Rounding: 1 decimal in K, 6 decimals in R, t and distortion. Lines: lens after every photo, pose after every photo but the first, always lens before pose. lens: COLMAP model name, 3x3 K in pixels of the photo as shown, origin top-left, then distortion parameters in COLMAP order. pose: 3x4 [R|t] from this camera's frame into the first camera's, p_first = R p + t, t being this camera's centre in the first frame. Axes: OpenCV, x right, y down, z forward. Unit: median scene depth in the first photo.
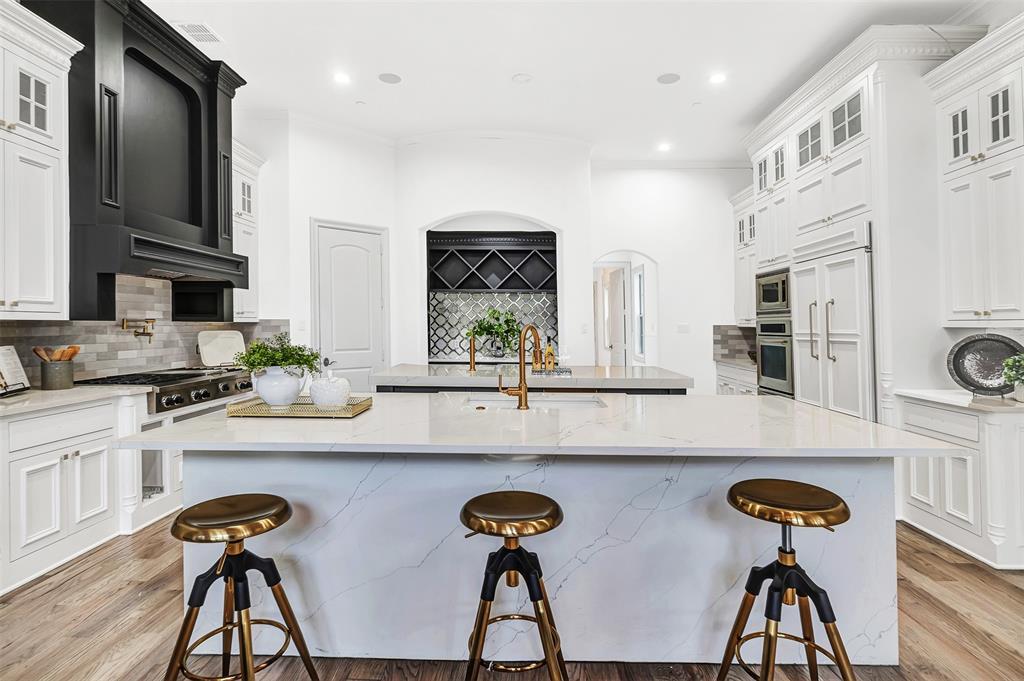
lens RADIAL K [[530.0, 0, 521.7], [0, 530.0, 312.6], [0, 0, 1]] dist [-0.002468, 0.000177]
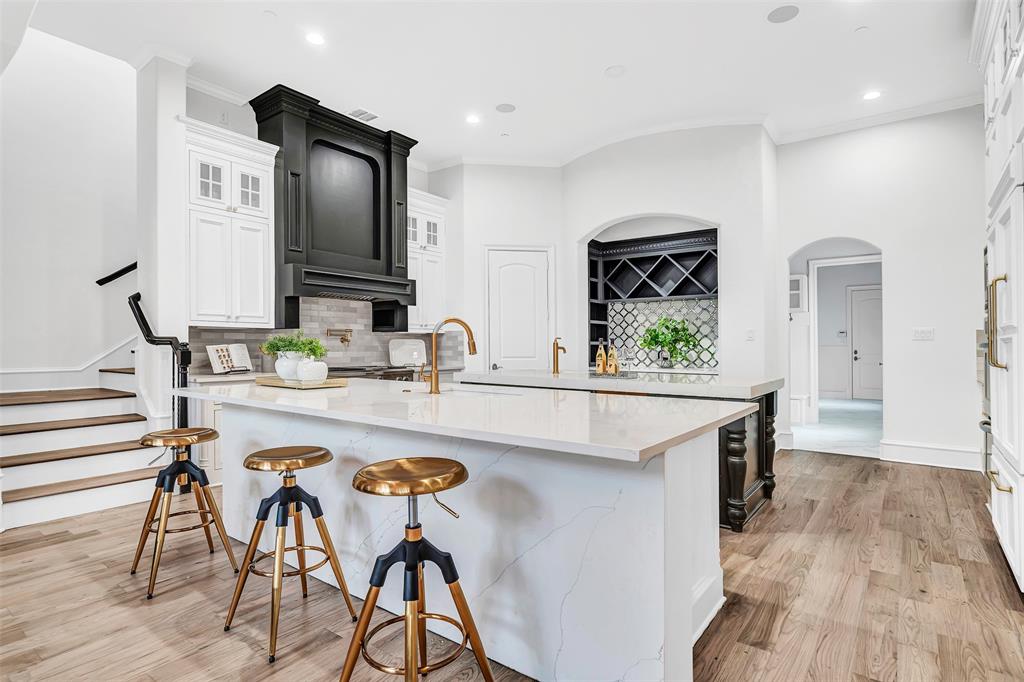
lens RADIAL K [[530.0, 0, 514.2], [0, 530.0, 344.8], [0, 0, 1]] dist [-0.002468, 0.000177]
pose [[0.810315, -0.005397, -0.585970, 0.433273], [0.016836, 0.999759, 0.014073, 0.036709], [0.585753, -0.021269, 0.810211, 0.111033]]
